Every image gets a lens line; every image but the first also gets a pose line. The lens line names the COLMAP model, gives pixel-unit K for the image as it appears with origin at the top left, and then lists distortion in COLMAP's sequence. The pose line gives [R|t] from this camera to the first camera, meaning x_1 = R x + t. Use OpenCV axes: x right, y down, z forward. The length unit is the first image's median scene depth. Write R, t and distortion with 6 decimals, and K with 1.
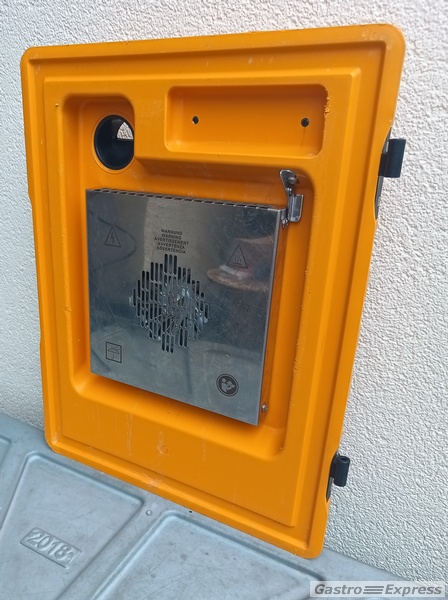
lens RADIAL K [[464.1, 0, 183.9], [0, 464.1, 298.9], [0, 0, 1]] dist [0.002139, 0.001652]
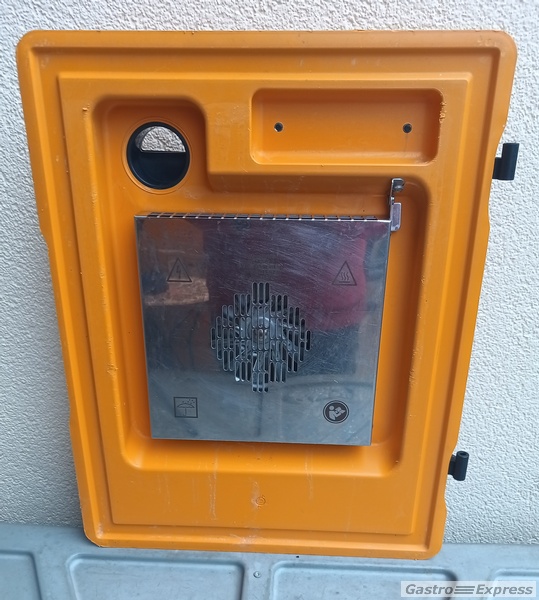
lens RADIAL K [[490.5, 0, 254.4], [0, 490.5, 323.7], [0, 0, 1]] dist [0.000774, 0.001877]
pose [[0.903827, -0.172615, 0.391537, -0.413010], [0.163626, 0.984904, 0.056495, -0.072639], [-0.395378, 0.013004, 0.918426, 0.156674]]
